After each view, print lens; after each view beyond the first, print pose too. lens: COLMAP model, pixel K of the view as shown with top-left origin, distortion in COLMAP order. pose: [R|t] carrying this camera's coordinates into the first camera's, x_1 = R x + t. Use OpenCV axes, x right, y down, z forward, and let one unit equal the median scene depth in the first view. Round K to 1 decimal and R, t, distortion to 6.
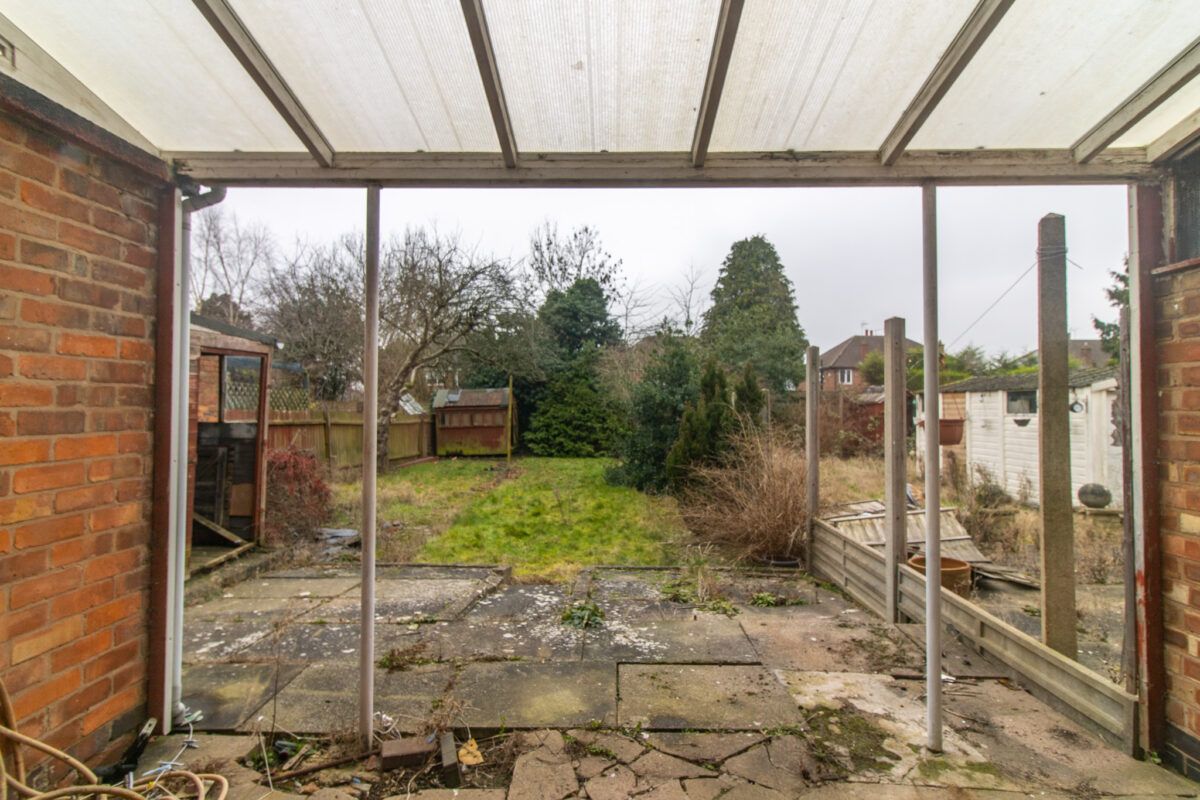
lens RADIAL K [[551.0, 0, 602.4], [0, 551.0, 396.9], [0, 0, 1]] dist [0.000600, 0.000862]
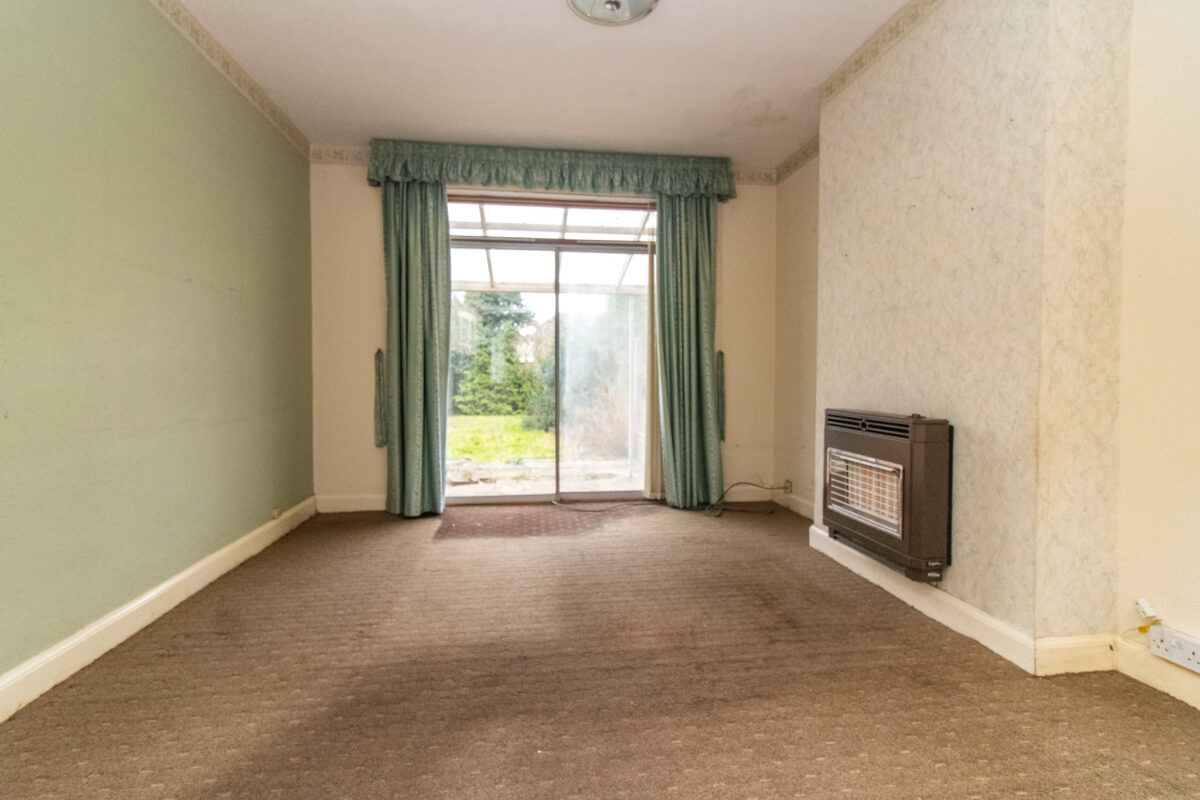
lens RADIAL K [[551.0, 0, 599.9], [0, 551.0, 390.0], [0, 0, 1]] dist [0.000600, 0.000862]
pose [[0.988667, -0.007714, 0.149925, -0.005538], [0.001492, 0.999135, 0.041565, 0.000123], [-0.150116, -0.040870, 0.987823, -0.270261]]
